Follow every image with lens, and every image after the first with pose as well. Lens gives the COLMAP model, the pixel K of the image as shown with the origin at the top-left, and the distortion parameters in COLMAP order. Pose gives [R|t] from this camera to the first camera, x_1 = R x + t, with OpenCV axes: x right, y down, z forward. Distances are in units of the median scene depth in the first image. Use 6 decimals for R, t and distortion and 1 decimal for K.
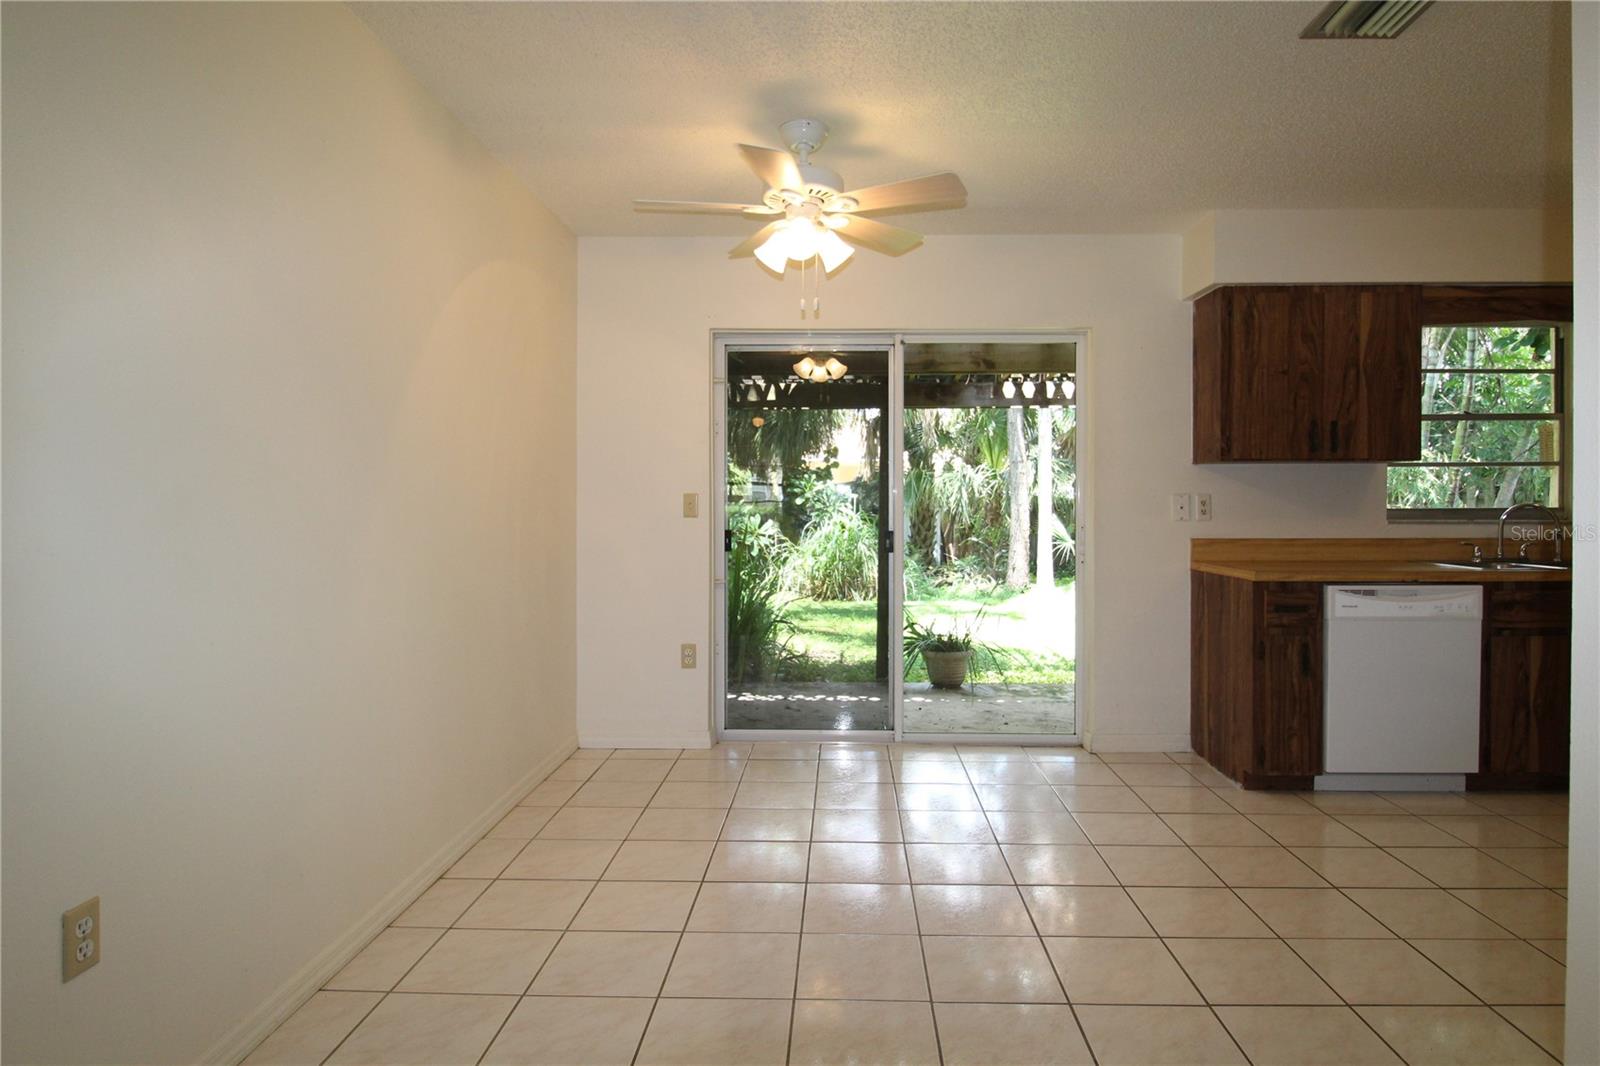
lens RADIAL K [[870.1, 0, 834.5], [0, 870.1, 505.4], [0, 0, 1]] dist [0.001319, -0.004374]
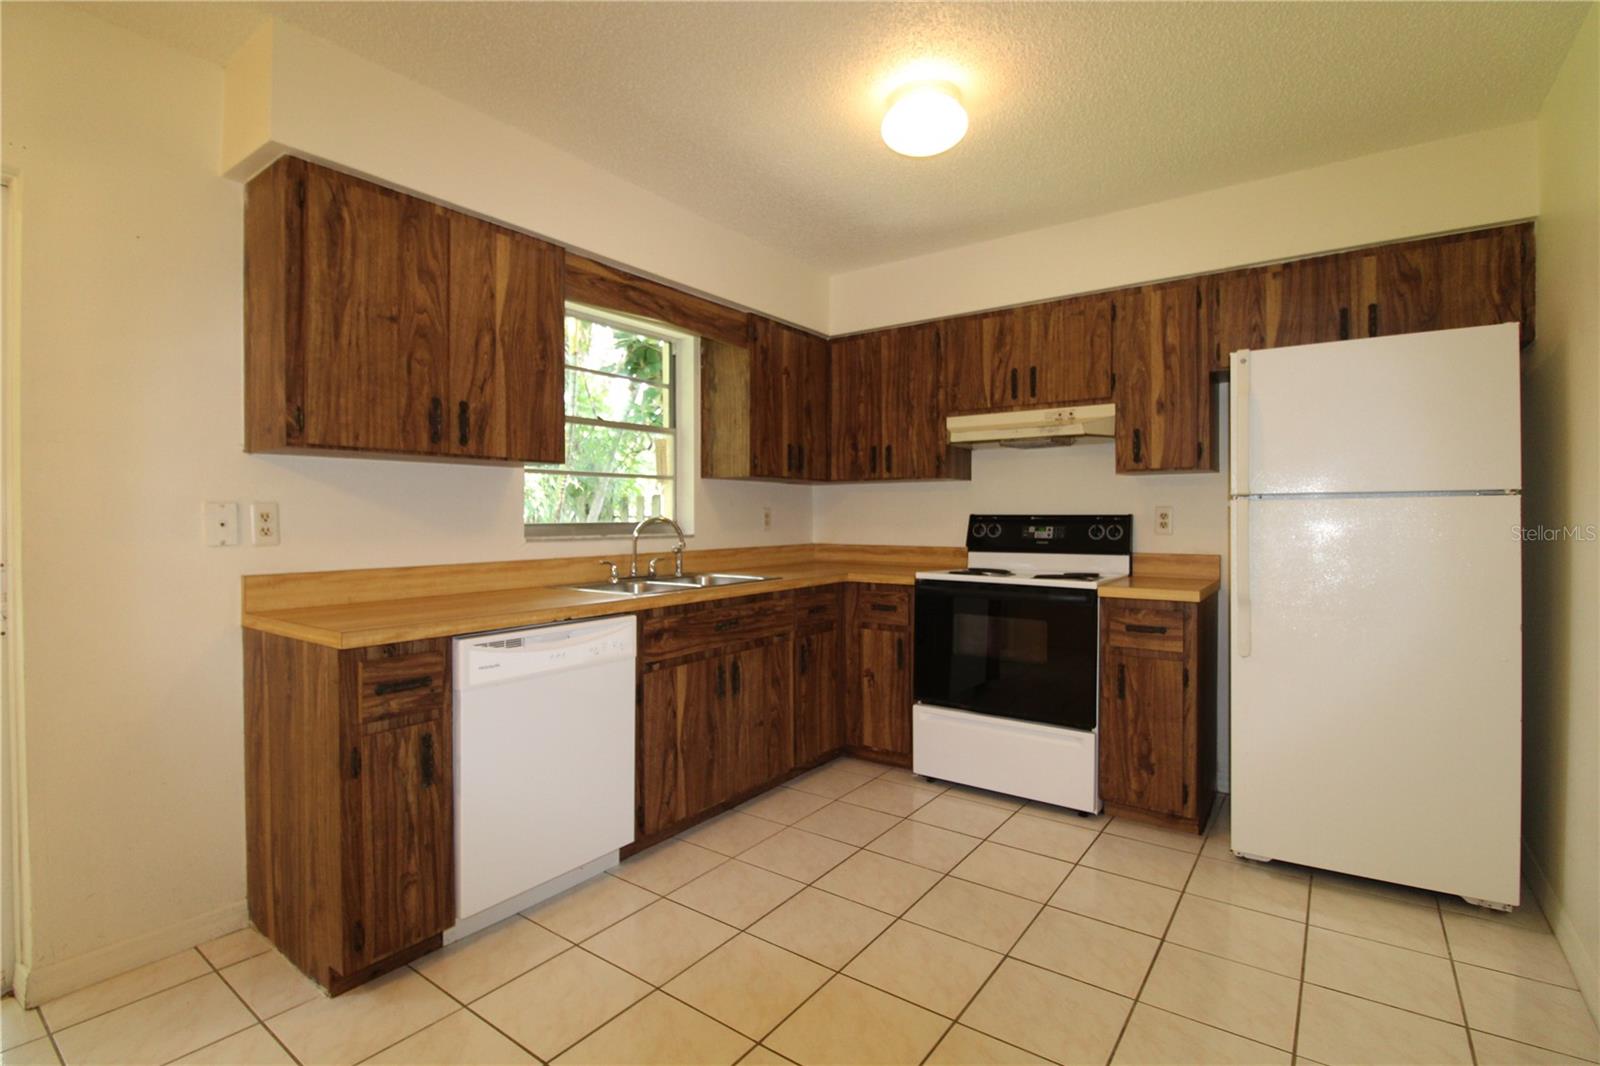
lens RADIAL K [[742.3, 0, 795.8], [0, 742.3, 525.6], [0, 0, 1]] dist [-0.014292, -0.002259]
pose [[0.580723, -0.009634, 0.814044, 0.236790], [0.006096, 0.999953, 0.007486, 0.001899], [-0.814079, 0.000615, 0.580754, 0.424946]]
